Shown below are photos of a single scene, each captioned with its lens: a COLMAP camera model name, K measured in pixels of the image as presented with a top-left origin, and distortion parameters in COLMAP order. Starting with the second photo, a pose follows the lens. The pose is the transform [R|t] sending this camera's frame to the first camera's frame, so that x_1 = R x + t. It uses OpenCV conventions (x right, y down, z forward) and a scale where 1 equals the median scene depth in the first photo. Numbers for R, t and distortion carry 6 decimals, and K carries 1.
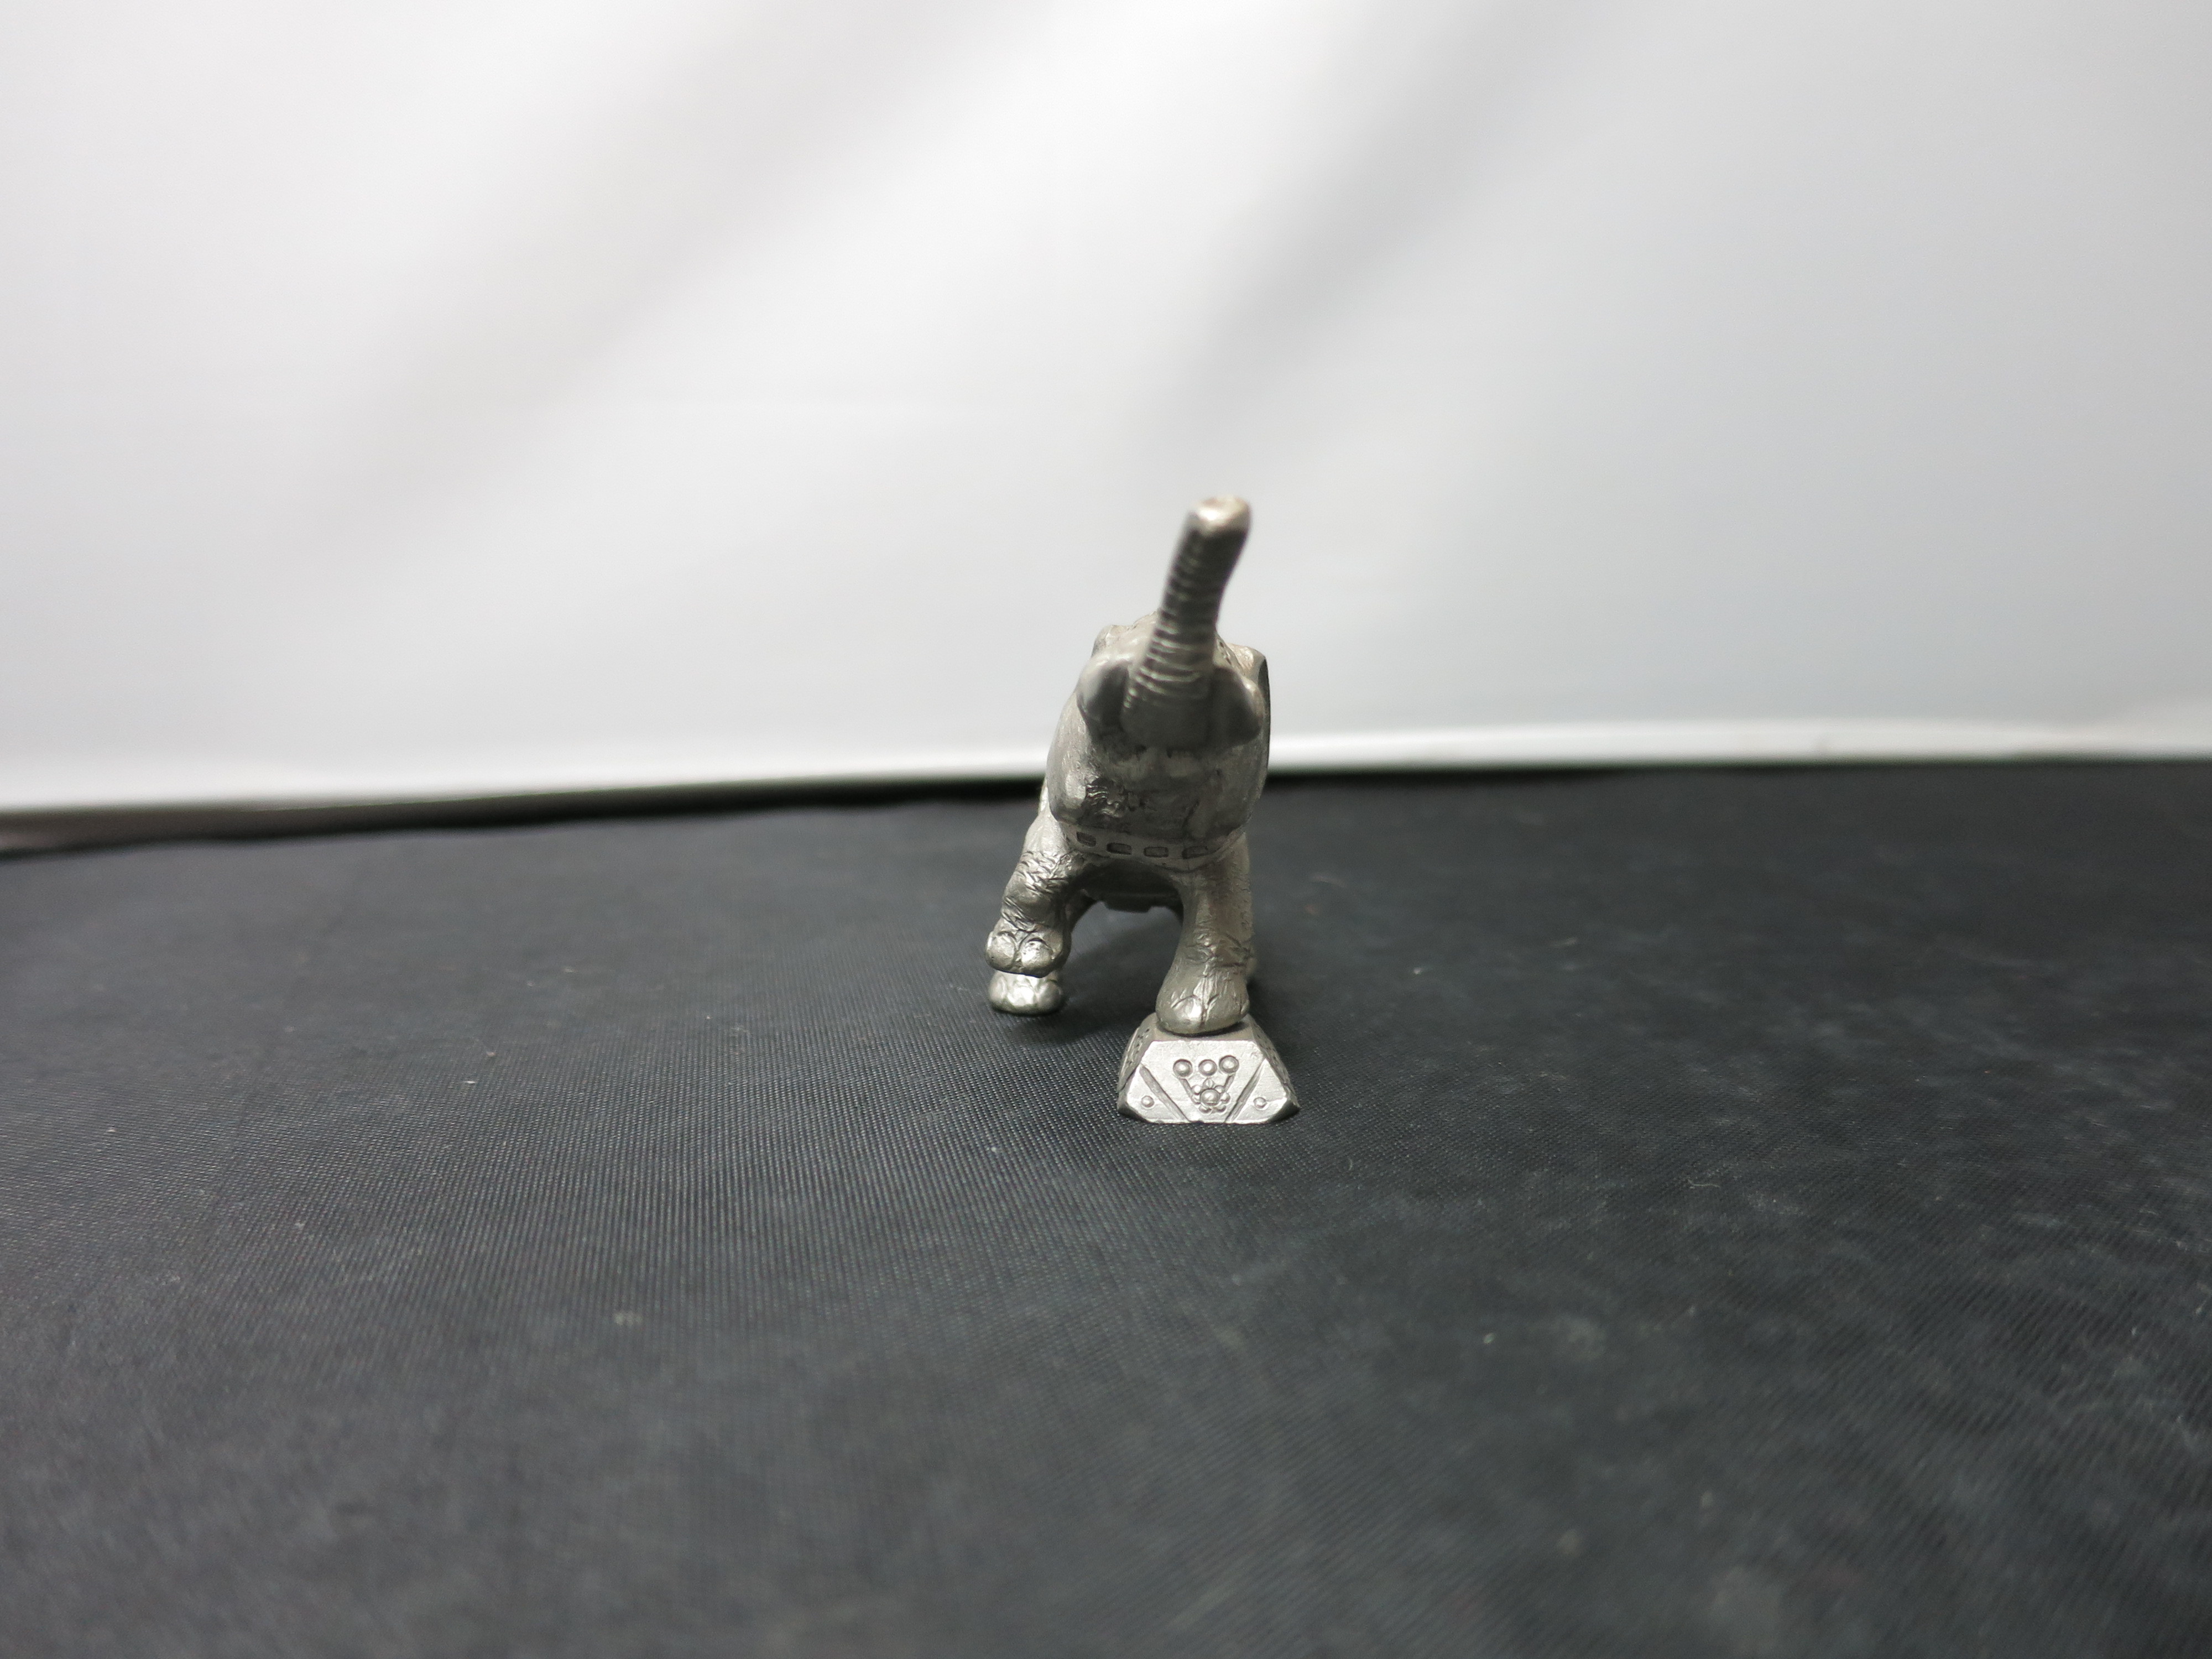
lens RADIAL K [[1614.1, 0, 1106.0], [0, 1614.1, 829.5], [0, 0, 1]] dist [-0.003167, -0.005618]
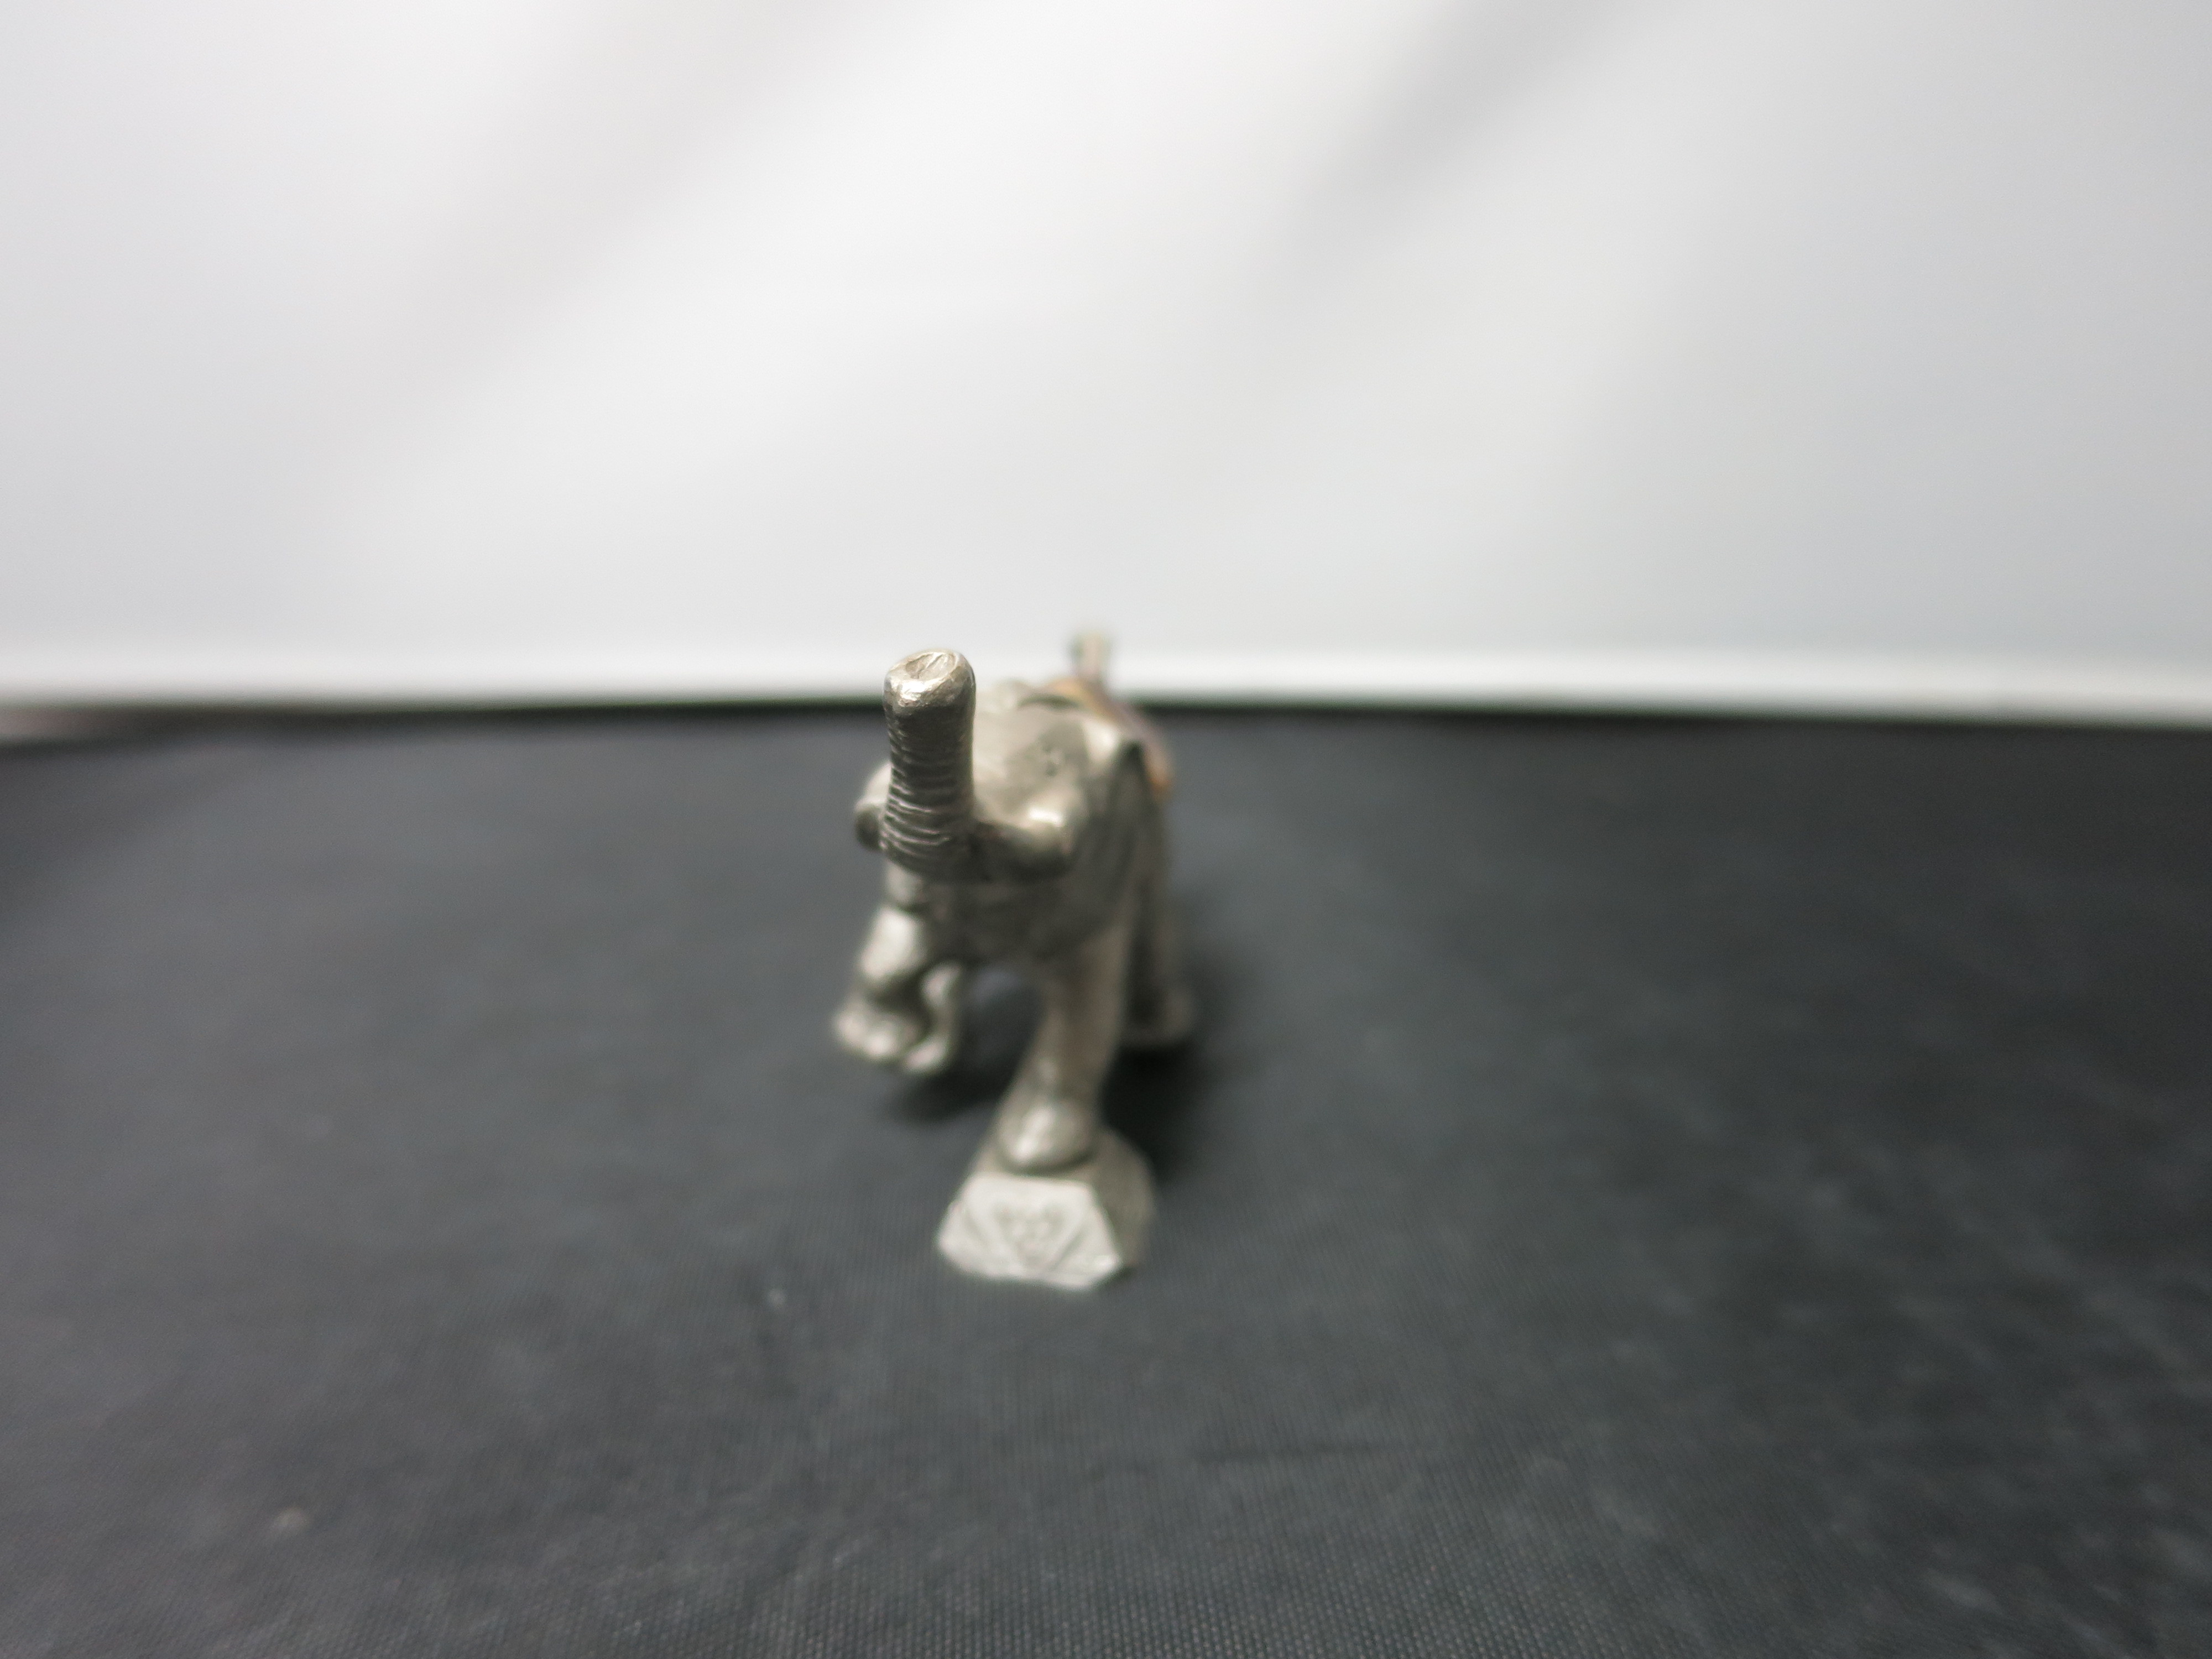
lens RADIAL K [[1614.1, 0, 1106.0], [0, 1614.1, 829.5], [0, 0, 1]] dist [-0.003167, -0.005618]
pose [[0.985455, 0.058975, -0.159376, 0.229629], [-0.032684, 0.986116, 0.162809, -0.203407], [0.166765, -0.155231, 0.973700, 0.184587]]
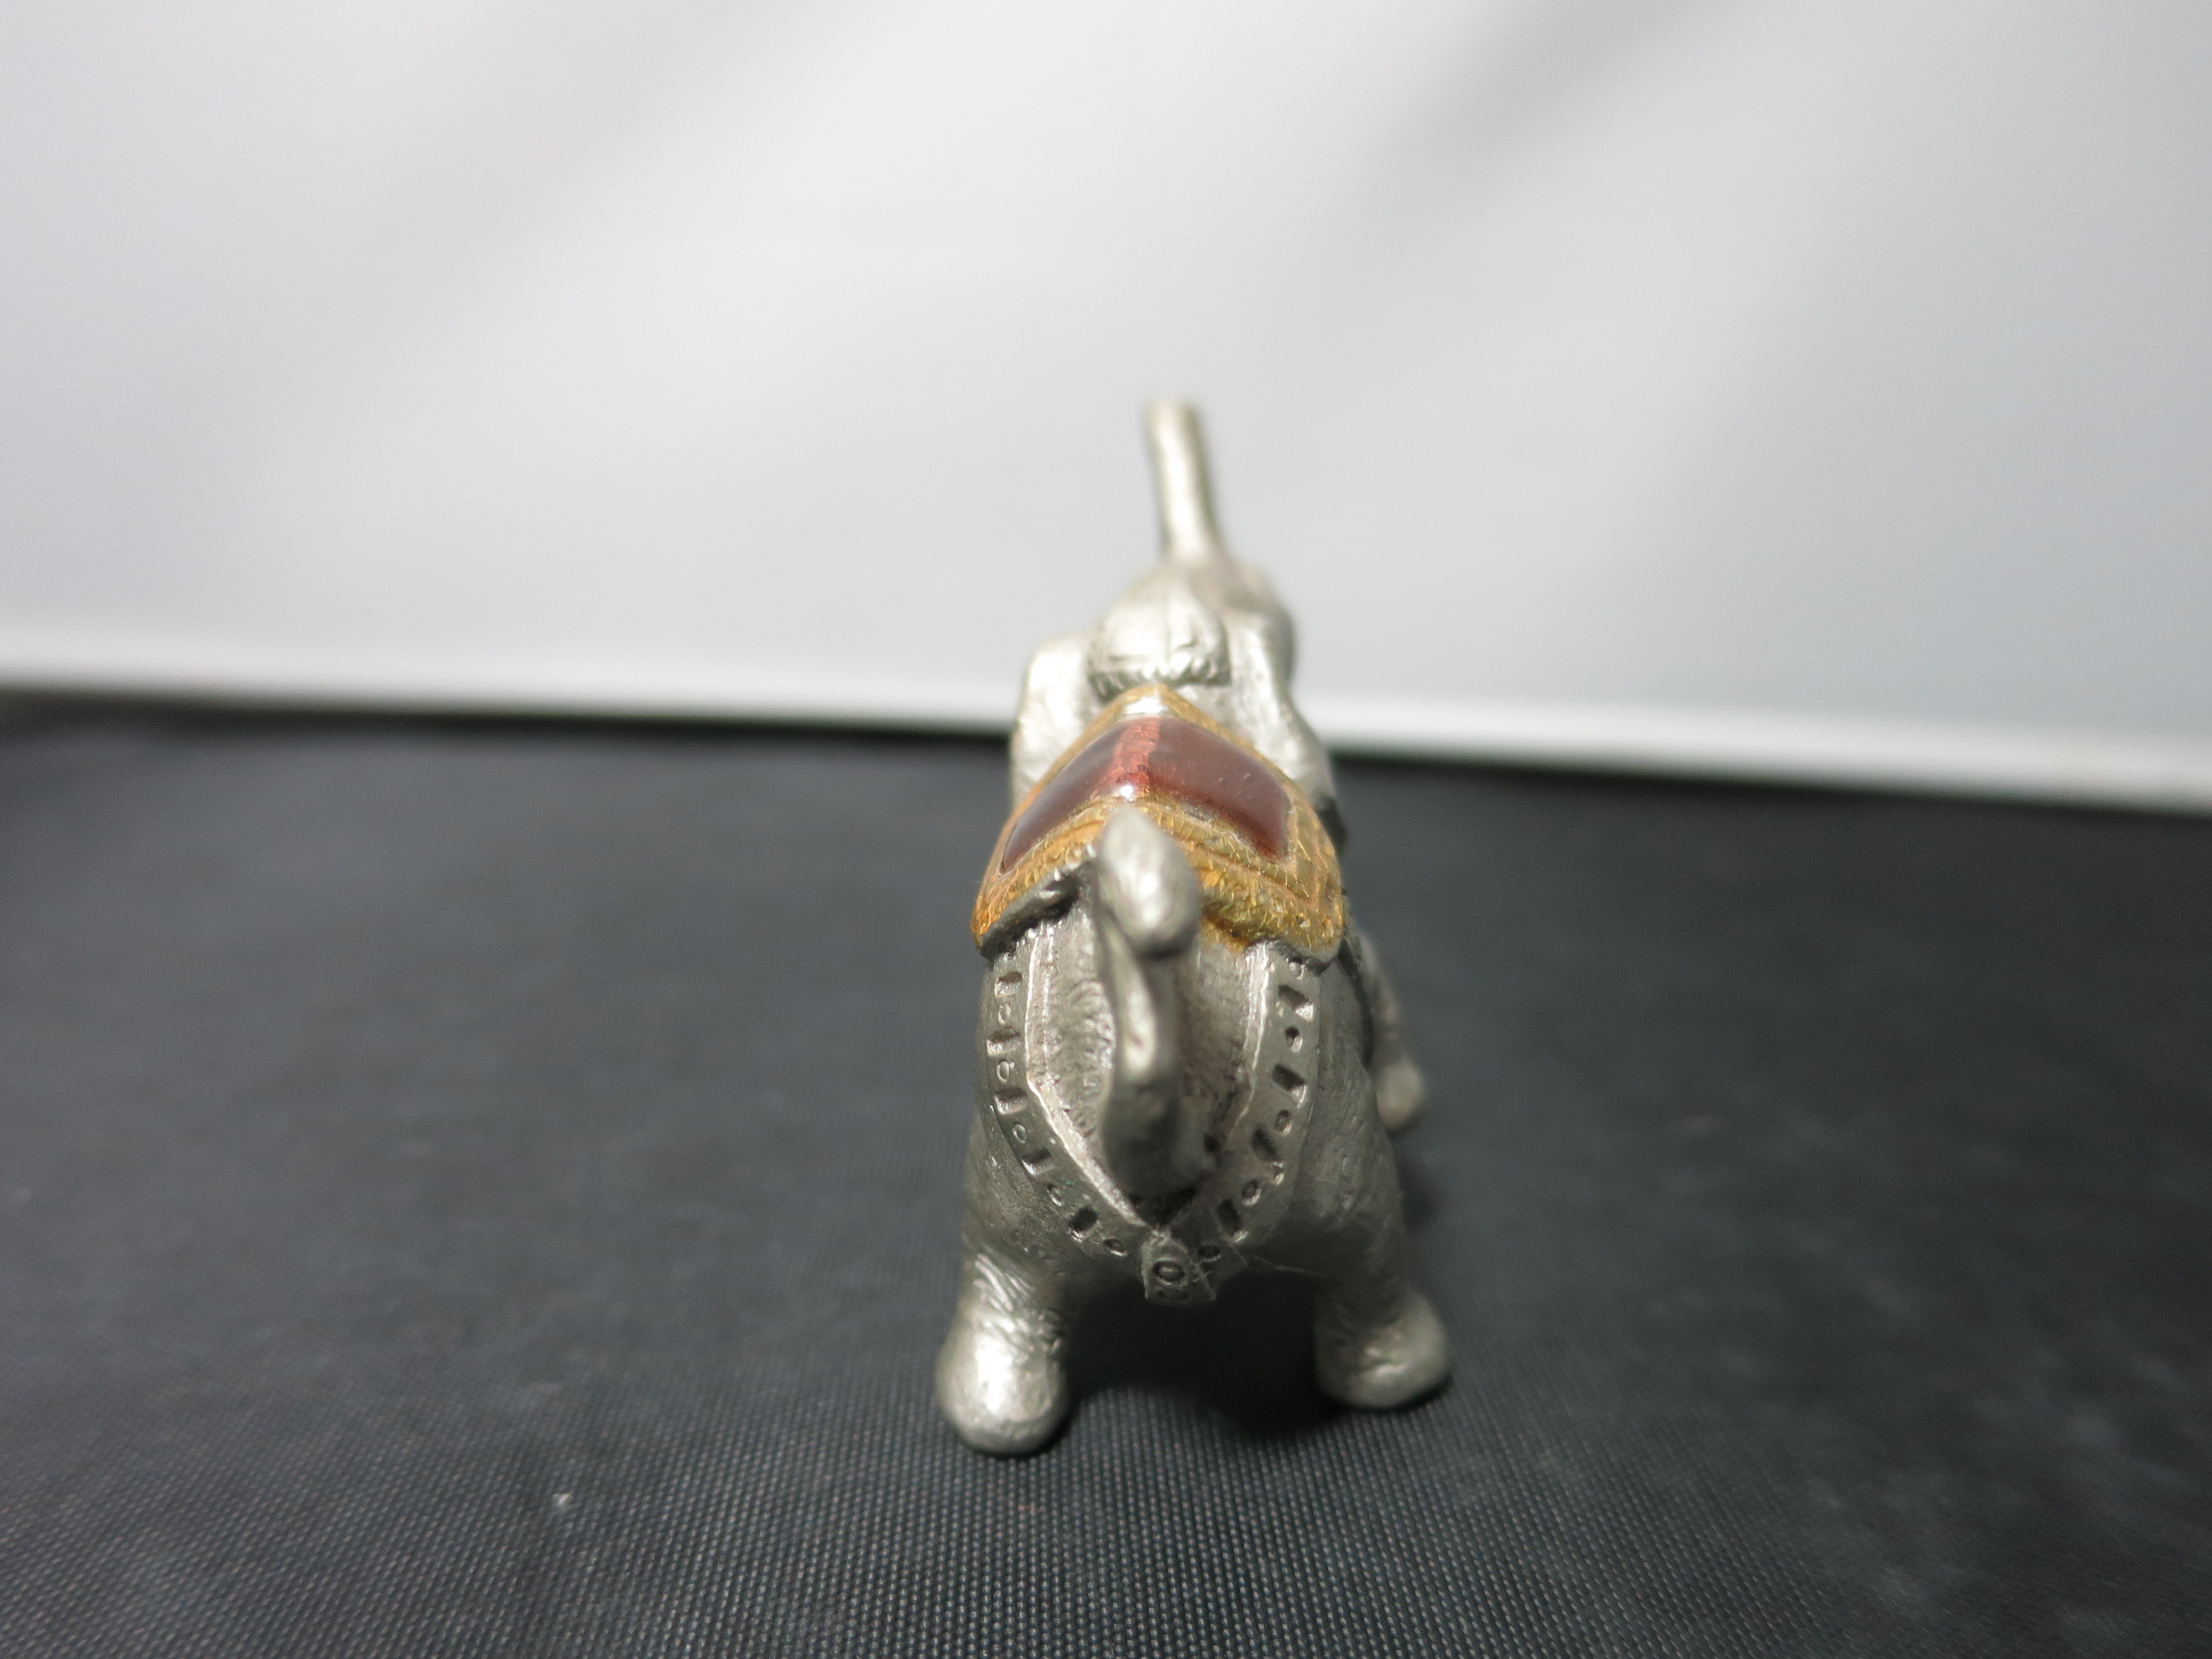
lens RADIAL K [[1614.1, 0, 1106.0], [0, 1614.1, 829.5], [0, 0, 1]] dist [-0.003167, -0.005618]
pose [[0.979999, 0.100296, -0.171881, 0.203720], [-0.081592, 0.990280, 0.112641, -0.134274], [0.181508, -0.096364, 0.978657, 0.444024]]
